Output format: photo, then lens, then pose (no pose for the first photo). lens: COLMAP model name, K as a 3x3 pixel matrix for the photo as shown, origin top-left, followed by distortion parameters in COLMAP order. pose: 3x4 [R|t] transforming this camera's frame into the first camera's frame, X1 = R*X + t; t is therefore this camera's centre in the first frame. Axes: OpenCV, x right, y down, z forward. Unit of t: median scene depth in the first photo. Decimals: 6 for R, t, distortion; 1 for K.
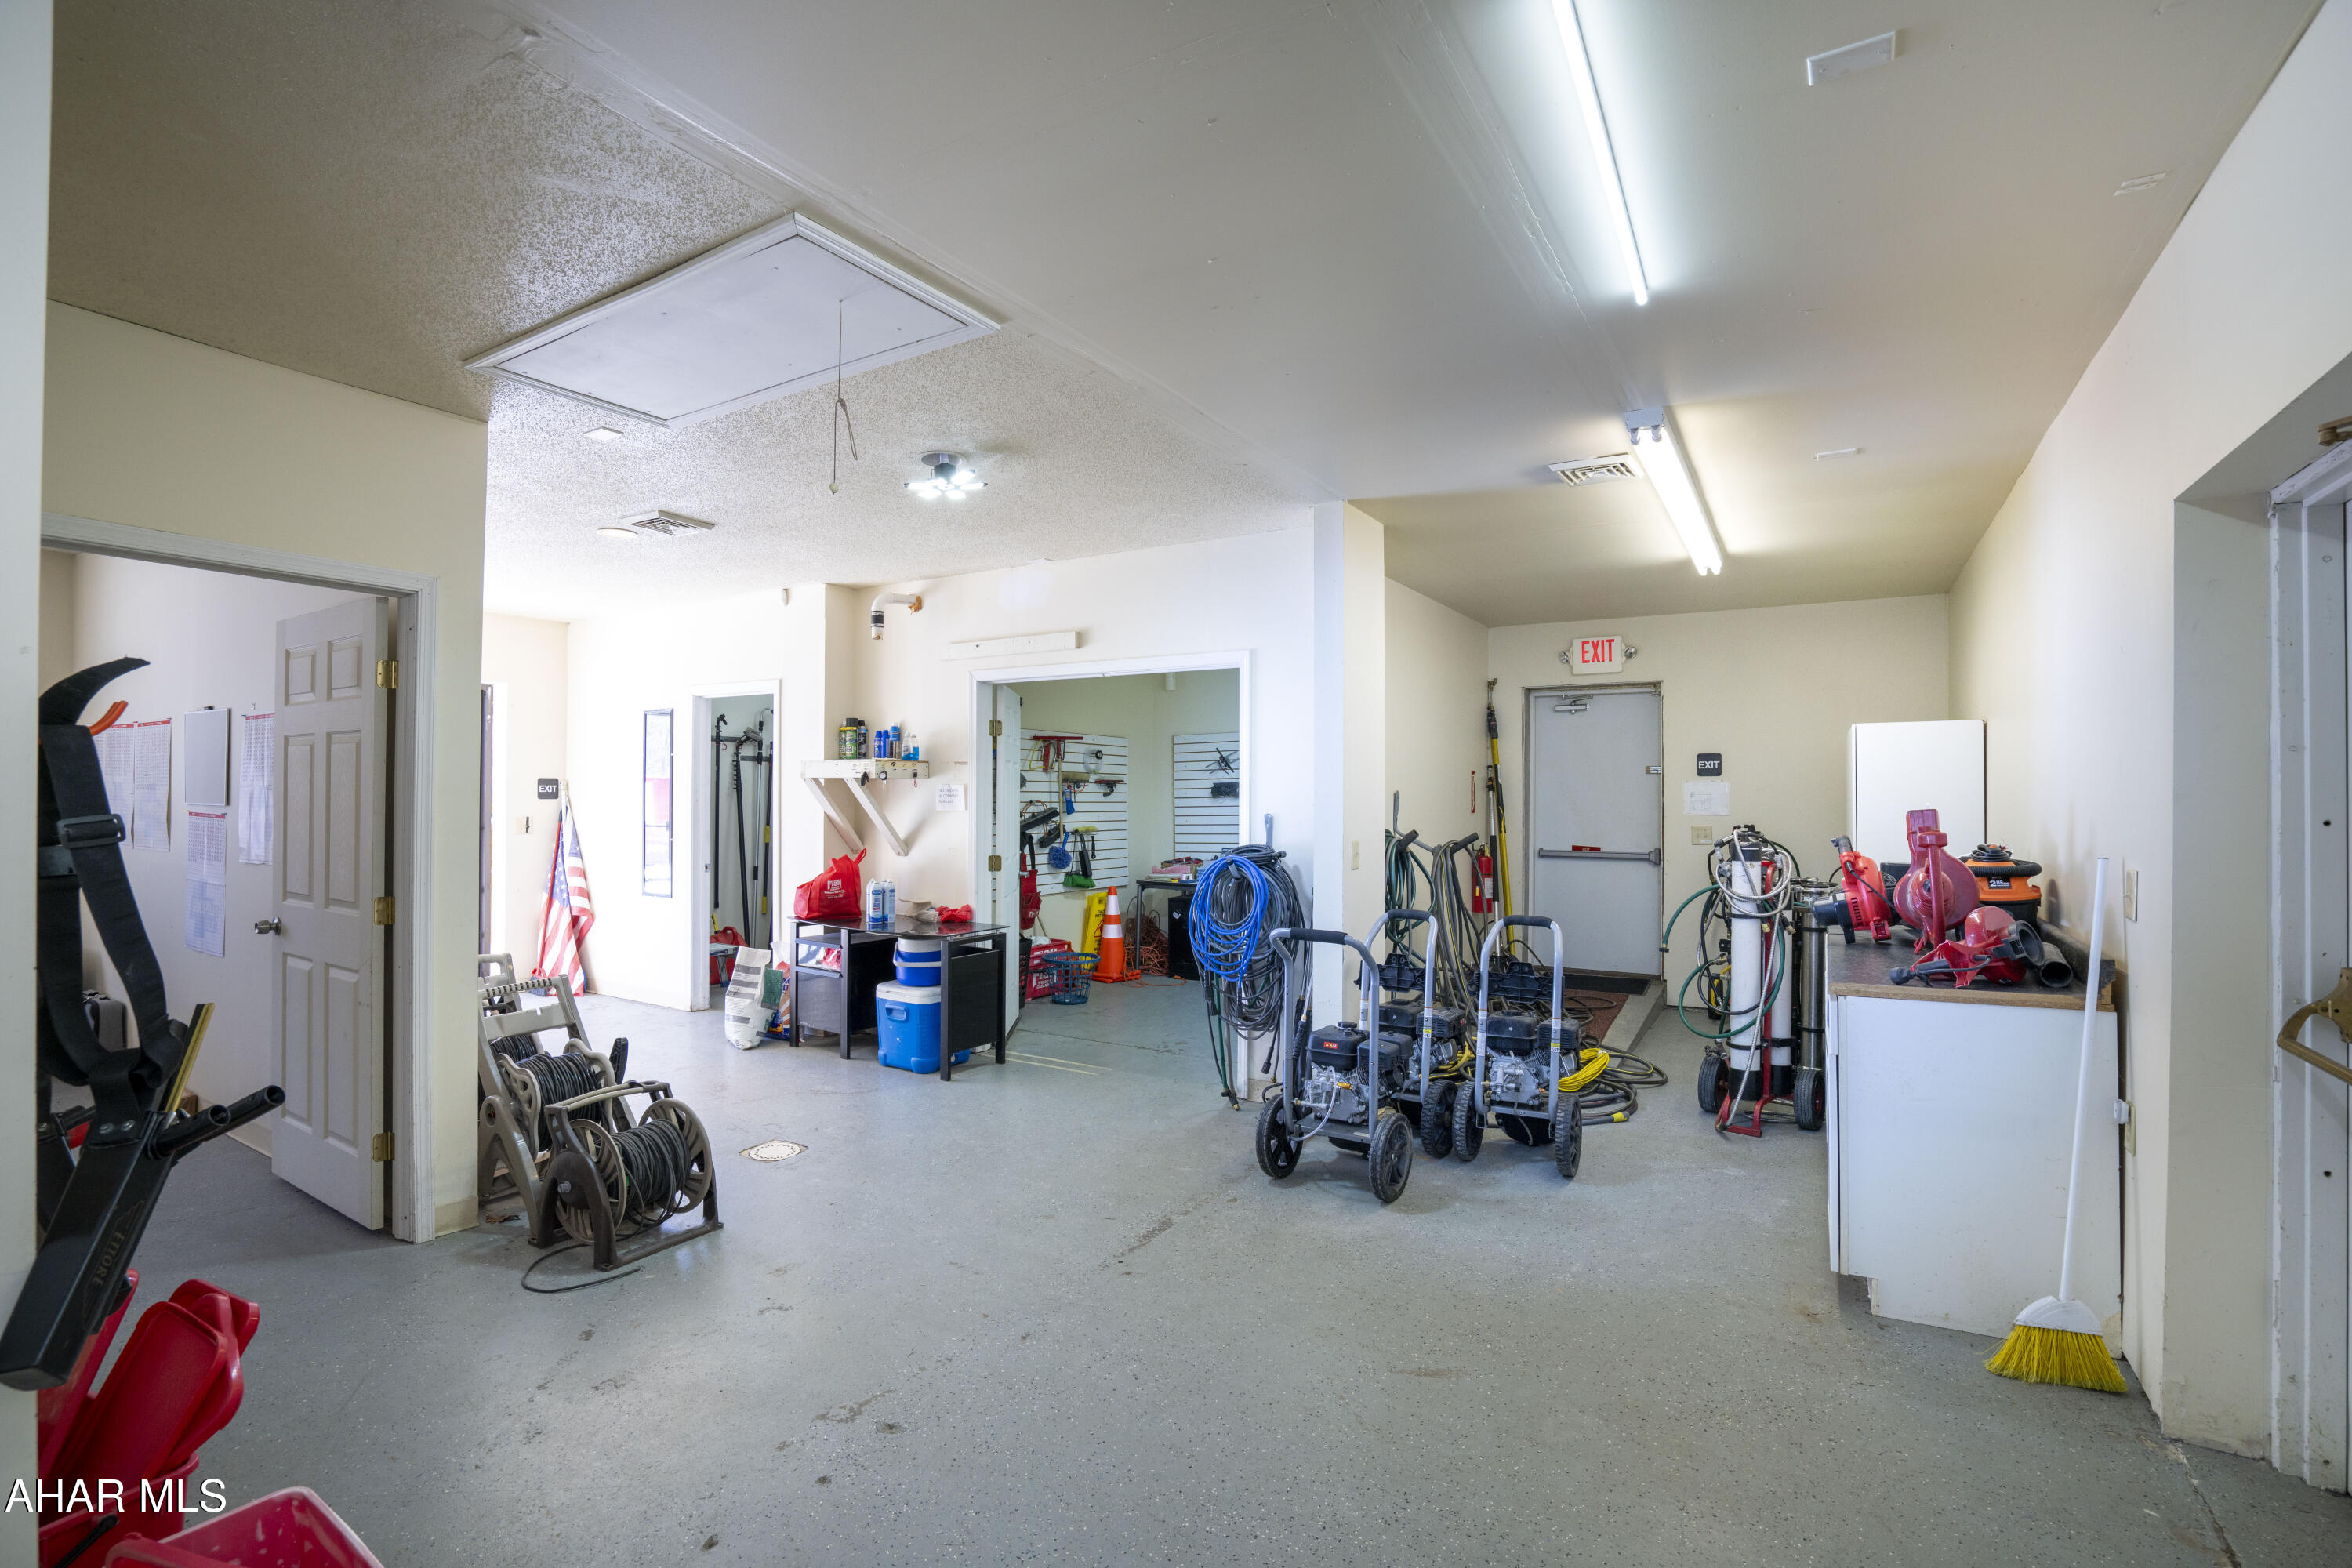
lens RADIAL K [[1086.0, 0, 1172.5], [0, 1086.0, 796.0], [0, 0, 1]] dist [-0.066346, 0.026792]
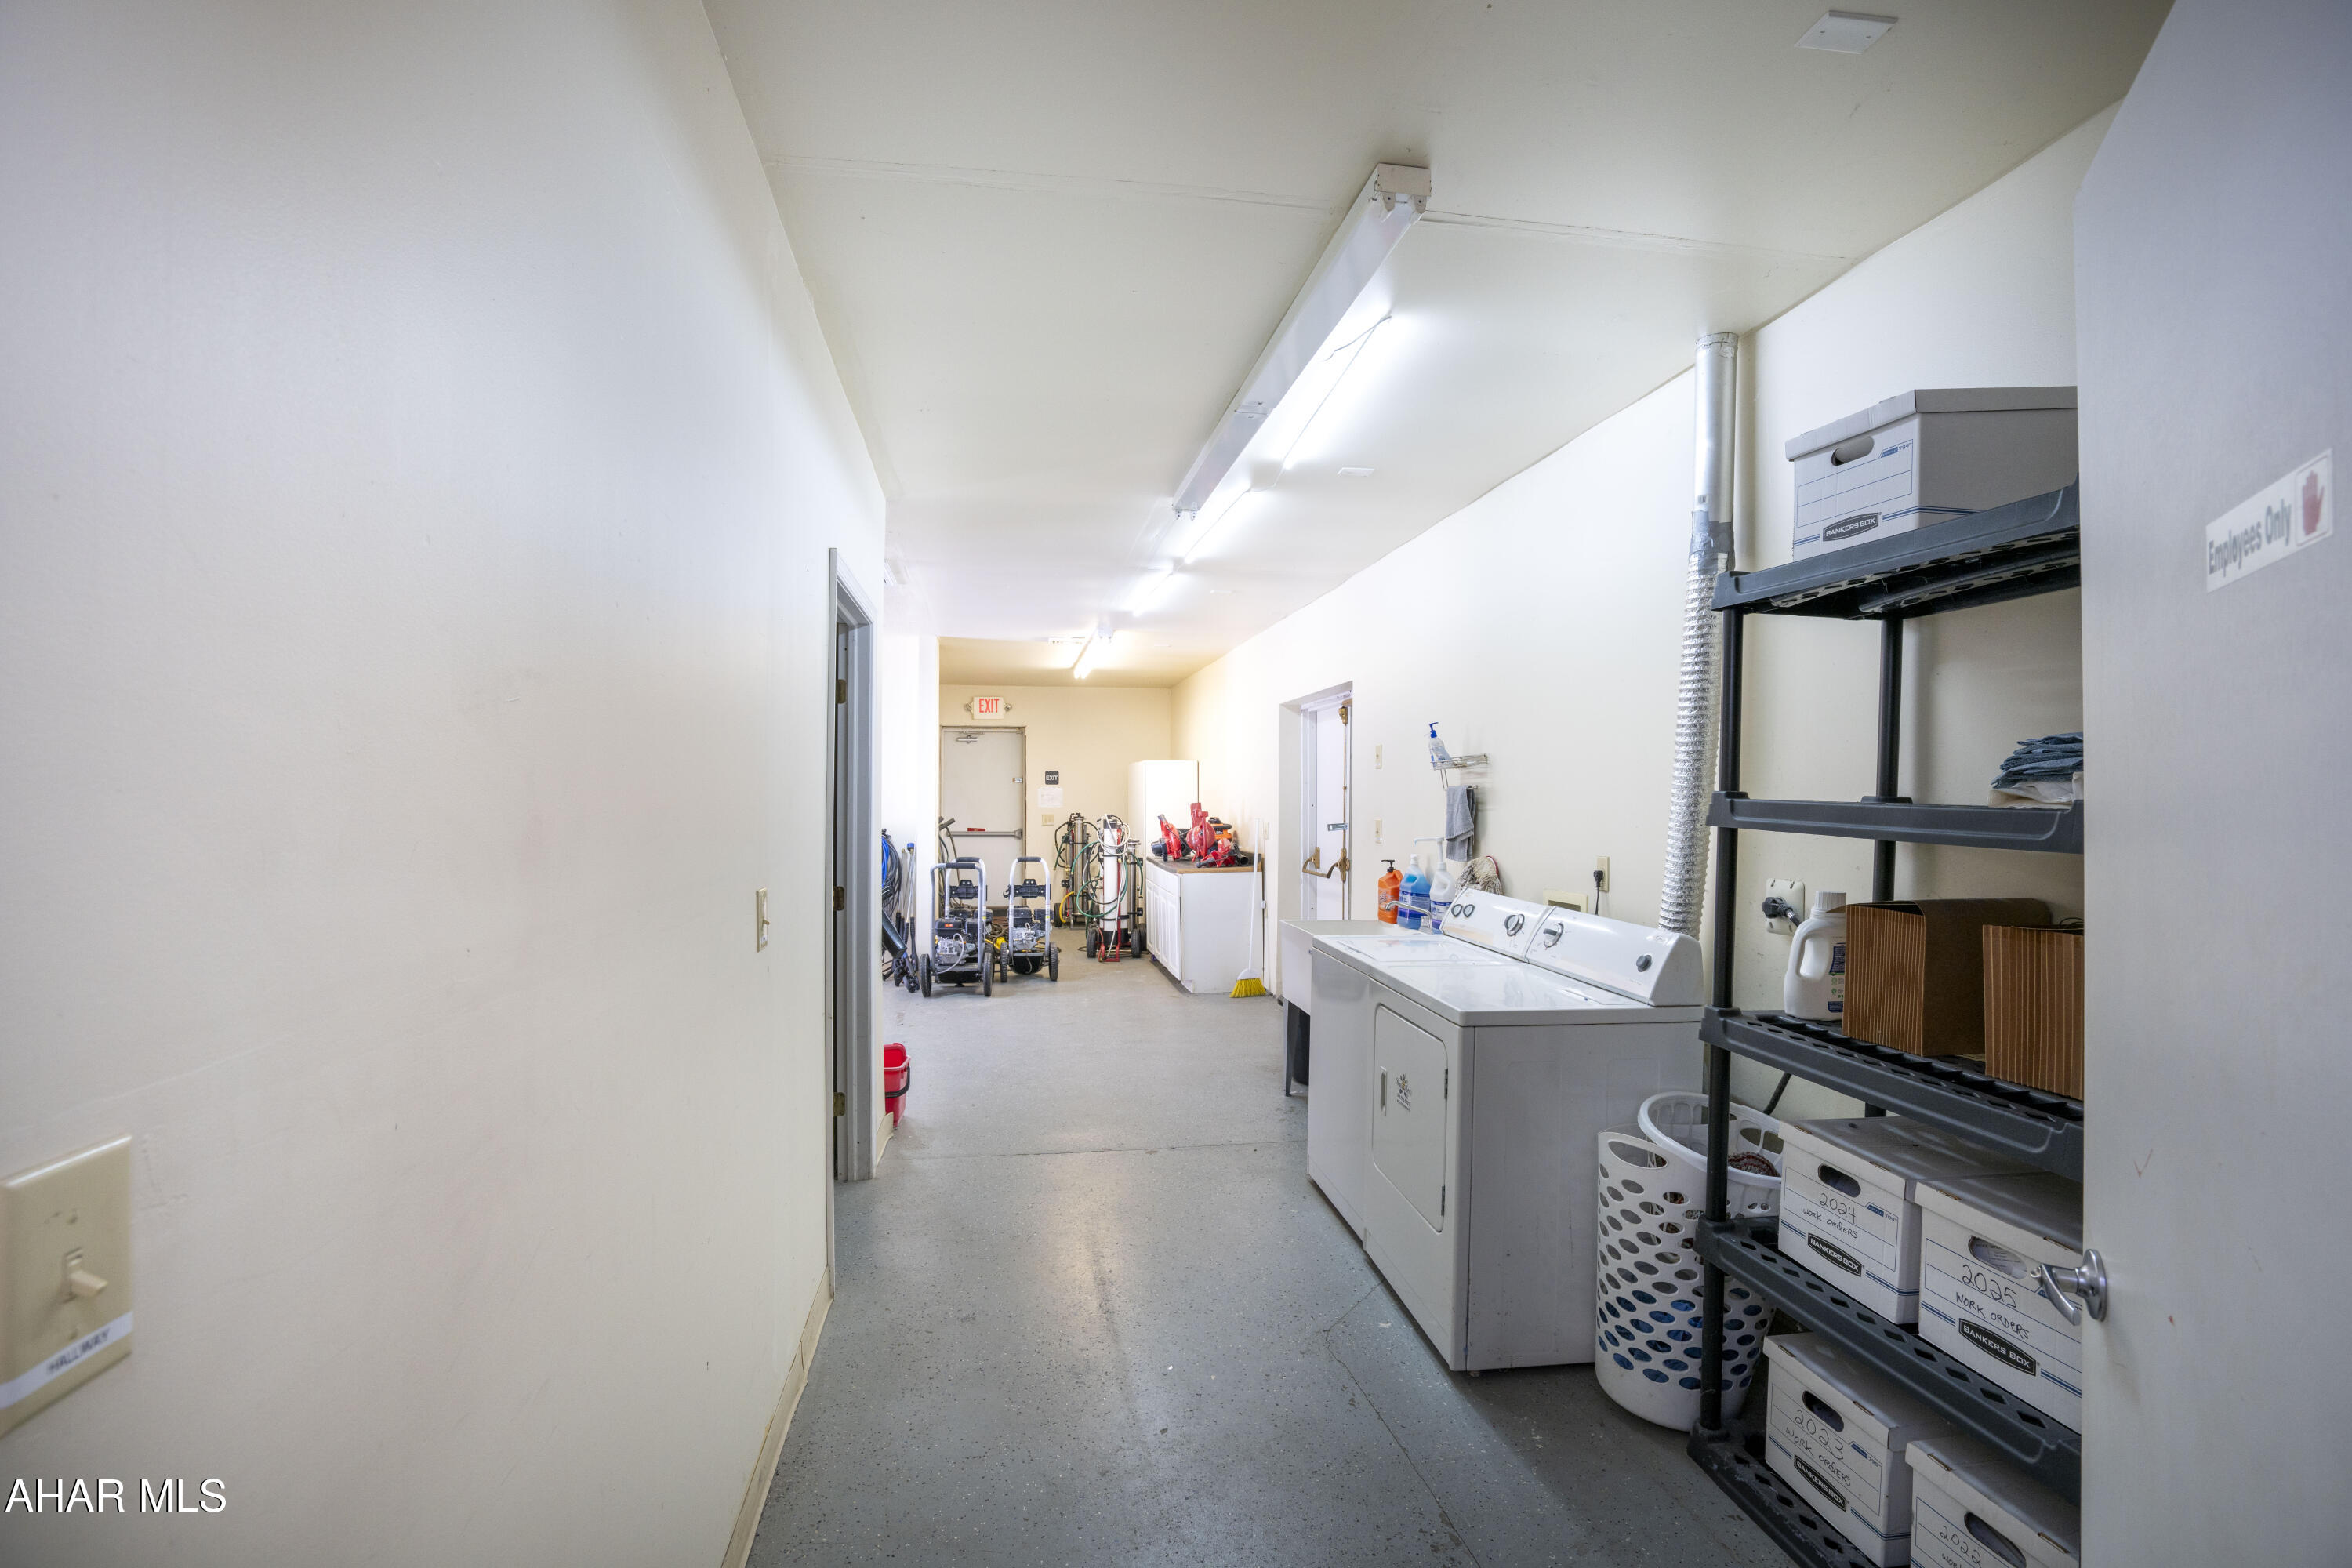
lens RADIAL K [[1086.0, 0, 1172.5], [0, 1086.0, 796.0], [0, 0, 1]] dist [-0.066346, 0.026792]
pose [[0.760126, 0.000654, 0.649775, -0.724852], [-0.001413, 0.999999, 0.000646, -0.002831], [-0.649774, -0.001409, 0.760126, -0.657434]]
